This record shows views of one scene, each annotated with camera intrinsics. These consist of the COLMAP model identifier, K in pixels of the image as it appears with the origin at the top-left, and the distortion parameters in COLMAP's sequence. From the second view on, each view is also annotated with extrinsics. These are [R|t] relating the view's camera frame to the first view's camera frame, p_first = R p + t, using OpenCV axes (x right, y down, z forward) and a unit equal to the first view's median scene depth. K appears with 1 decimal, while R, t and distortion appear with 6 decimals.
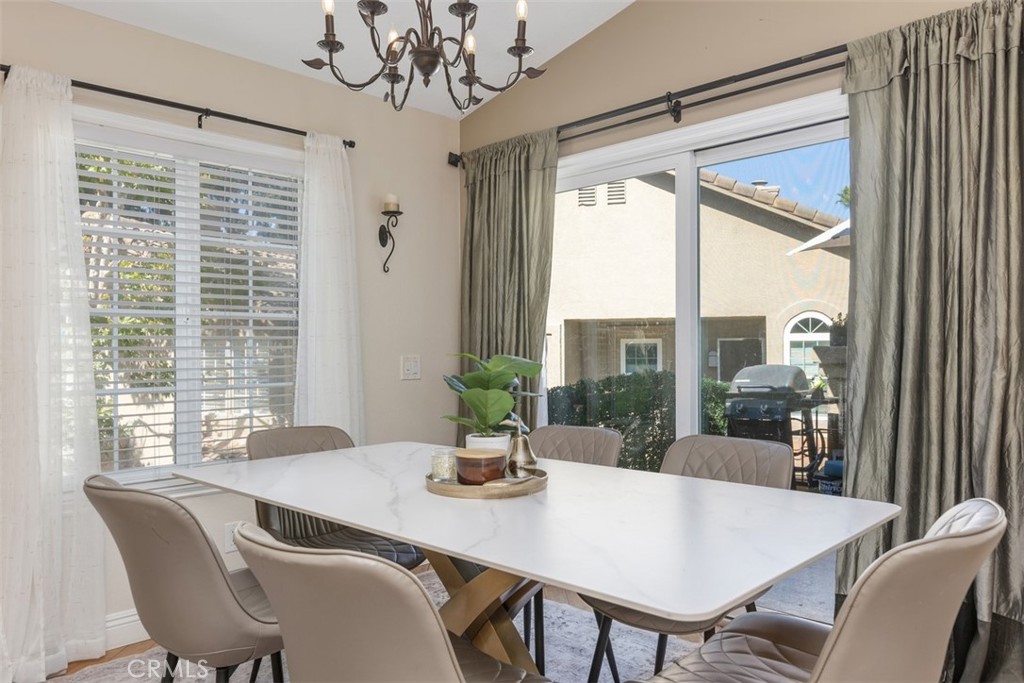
lens RADIAL K [[731.0, 0, 513.7], [0, 731.0, 334.1], [0, 0, 1]] dist [0.012669, -0.016195]
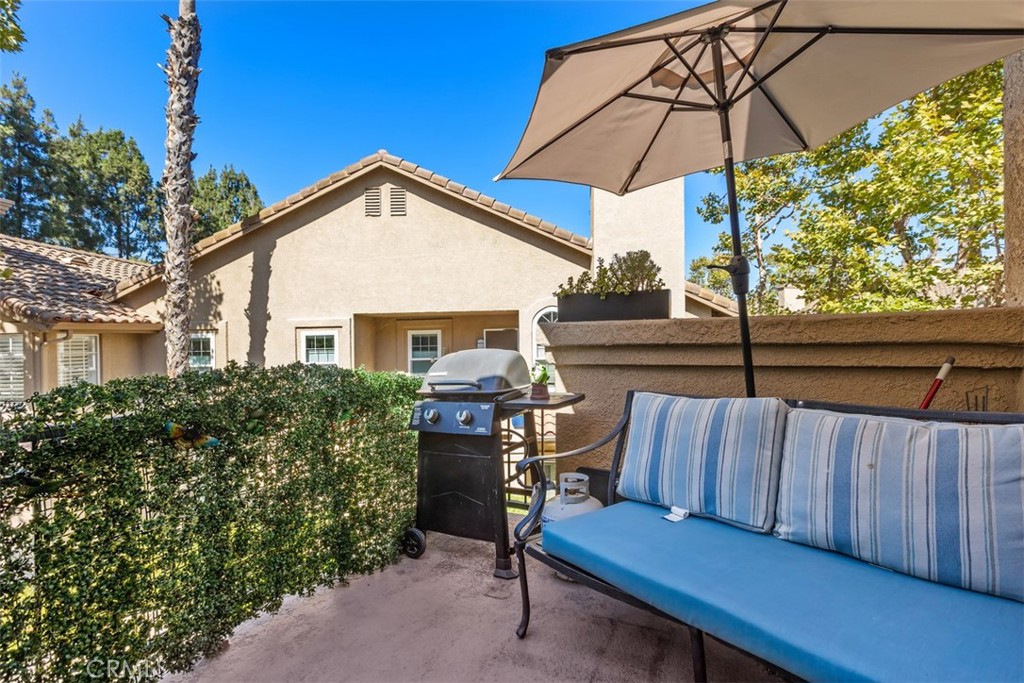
lens RADIAL K [[461.0, 0, 510.8], [0, 461.0, 342.3], [0, 0, 1]] dist [0.004929, -0.000586]
pose [[0.960196, -0.014002, 0.278978, 0.510590], [0.007861, 0.999702, 0.023120, 0.052007], [-0.279218, -0.020007, 0.960019, 1.130767]]
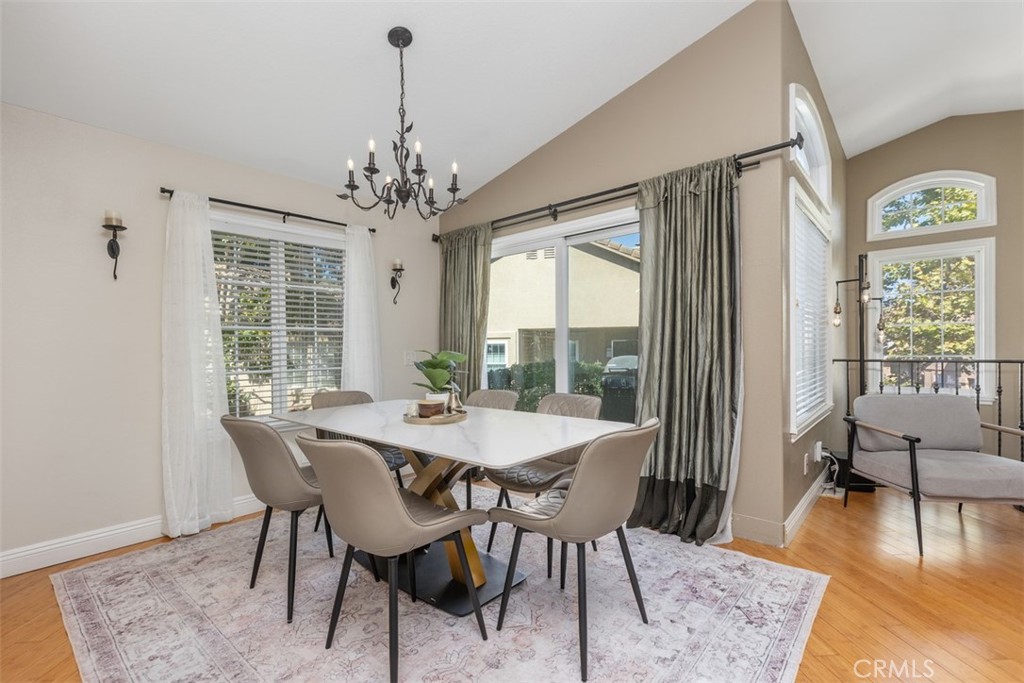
lens RADIAL K [[461.0, 0, 513.2], [0, 461.0, 343.2], [0, 0, 1]] dist [0.004929, -0.000586]
pose [[0.999153, -0.004671, 0.040882, 0.075110], [0.004156, 0.999911, 0.012674, -0.003857], [-0.040937, -0.012493, 0.999084, -0.136394]]
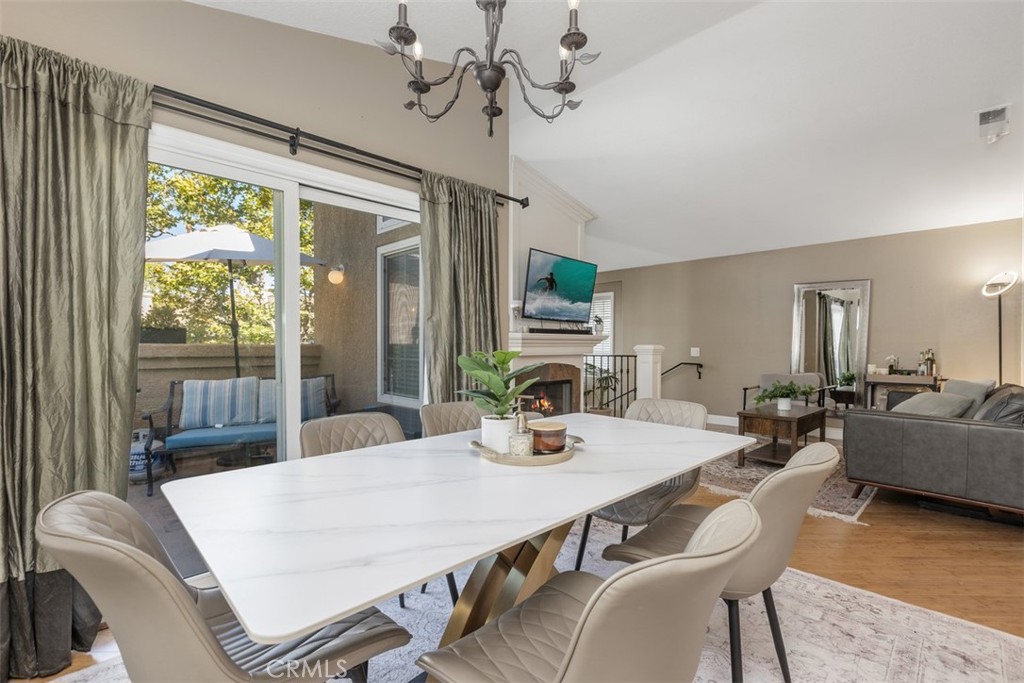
lens RADIAL K [[461.0, 0, 509.9], [0, 461.0, 351.1], [0, 0, 1]] dist [0.004929, -0.000586]
pose [[0.047542, -0.007402, 0.998842, -0.508985], [-0.023362, 0.999691, 0.008521, 0.017489], [-0.998596, -0.023740, 0.047354, 0.665110]]
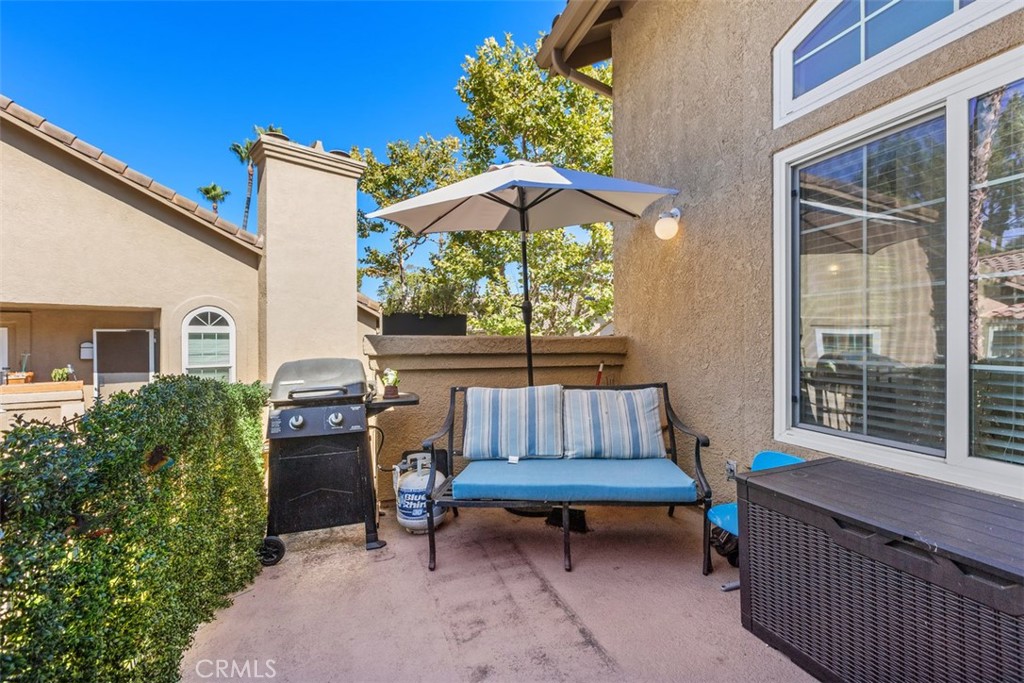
lens RADIAL K [[461.0, 0, 514.6], [0, 461.0, 339.4], [0, 0, 1]] dist [0.004929, -0.000586]
pose [[0.472650, 0.005979, 0.881230, 0.043270], [-0.018956, 0.999815, 0.003384, 0.034823], [-0.881047, -0.018304, 0.472675, 1.184651]]
